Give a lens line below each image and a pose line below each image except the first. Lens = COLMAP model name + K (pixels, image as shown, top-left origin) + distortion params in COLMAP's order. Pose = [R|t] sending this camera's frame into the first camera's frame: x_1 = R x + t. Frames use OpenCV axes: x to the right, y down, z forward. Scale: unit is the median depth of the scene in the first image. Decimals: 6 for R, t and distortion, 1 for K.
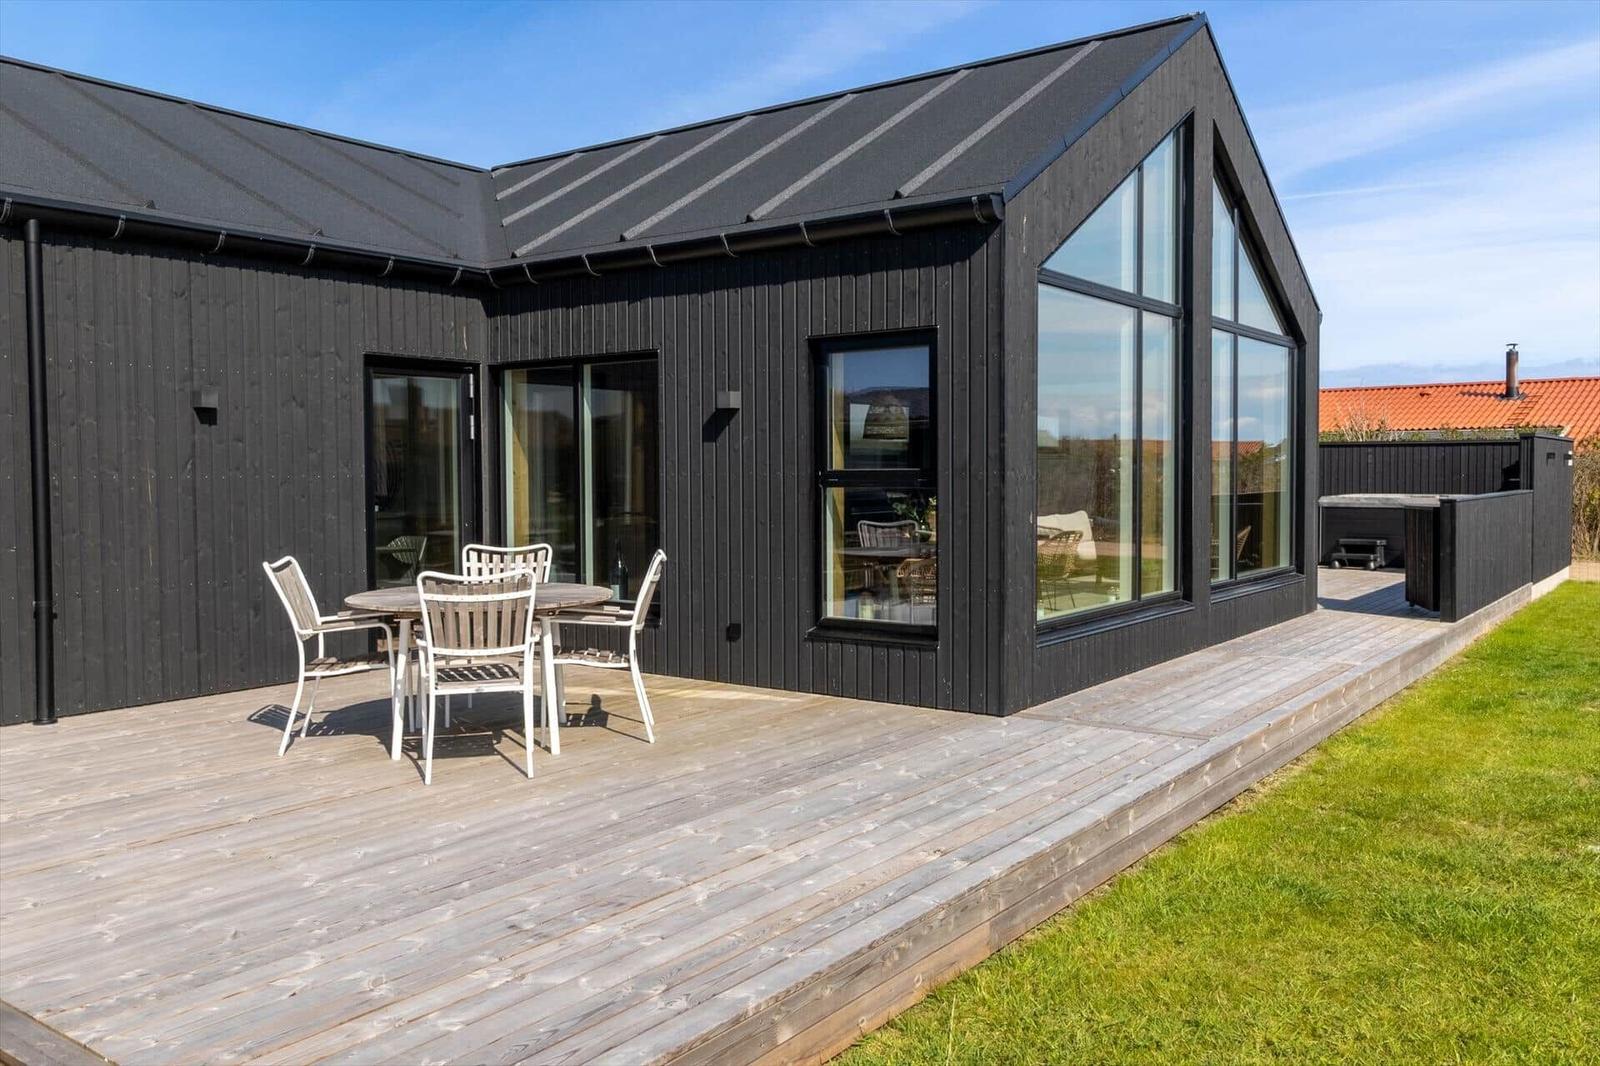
lens RADIAL K [[1265.6, 0, 799.2], [0, 1265.6, 507.8], [0, 0, 1]] dist [-0.002205, 0.001541]
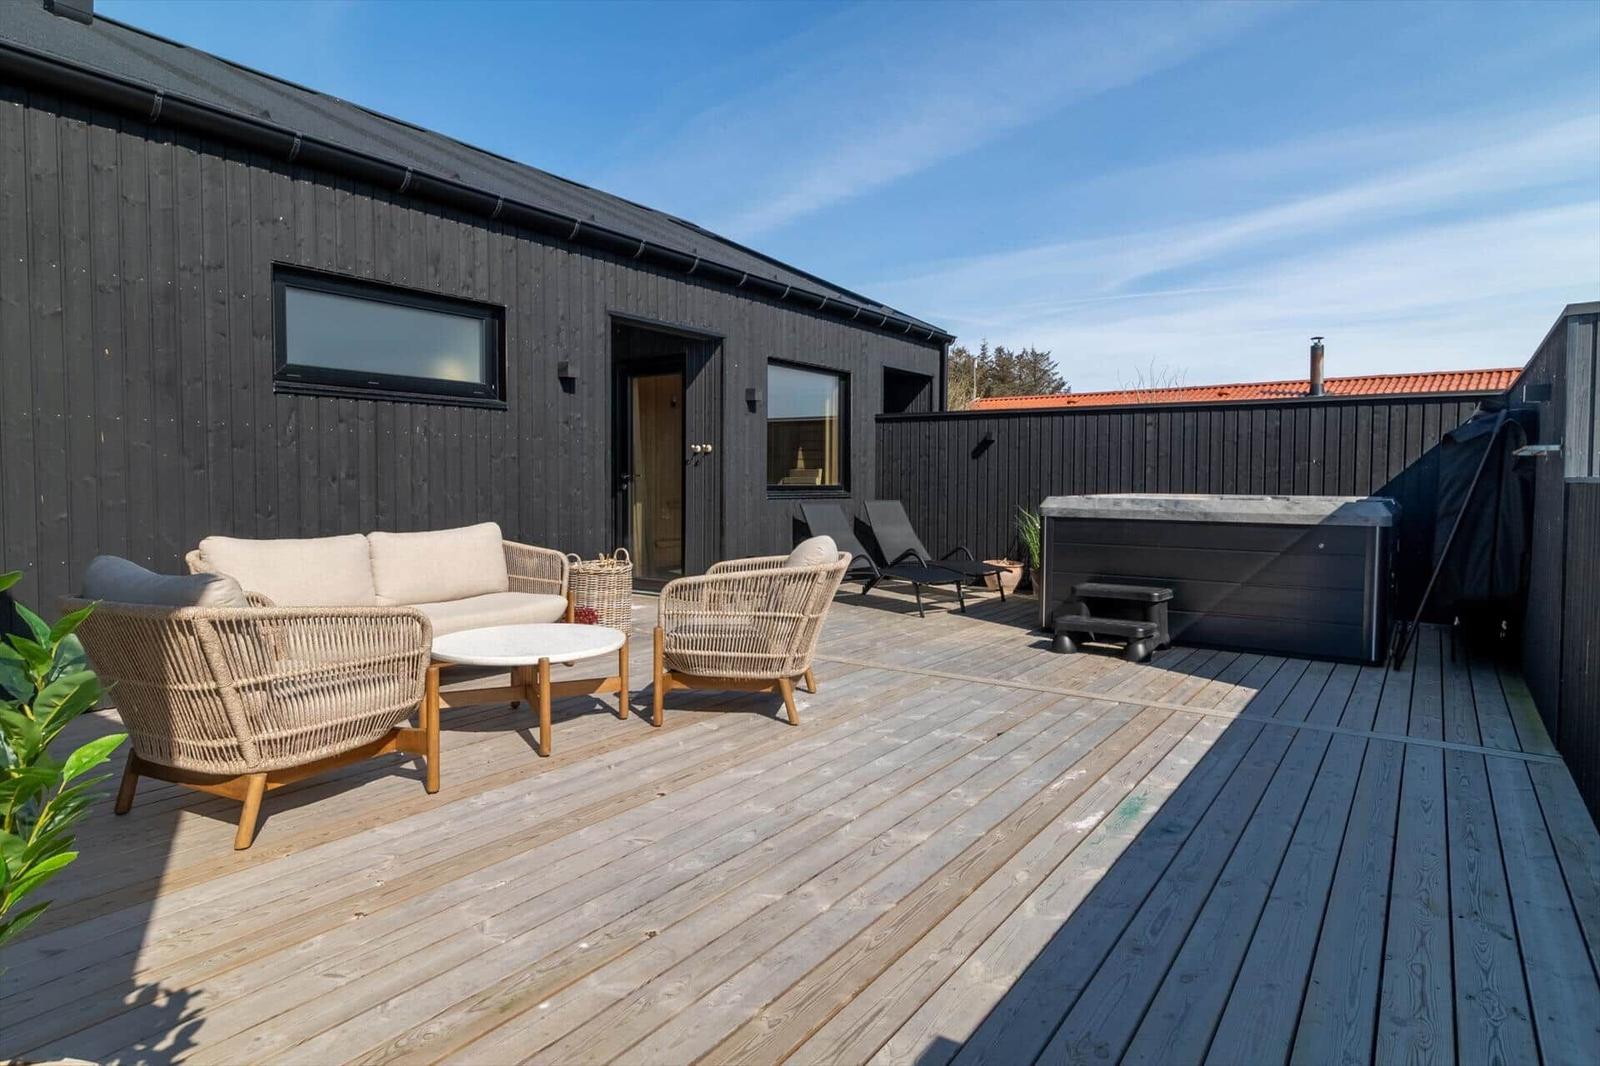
lens RADIAL K [[913.5, 0, 796.5], [0, 913.5, 516.4], [0, 0, 1]] dist [0.002964, 0.002549]
pose [[0.999389, 0.008715, 0.033837, 0.683055], [-0.009046, 0.999913, 0.009647, -0.007750], [-0.033750, -0.009947, 0.999381, 1.454682]]
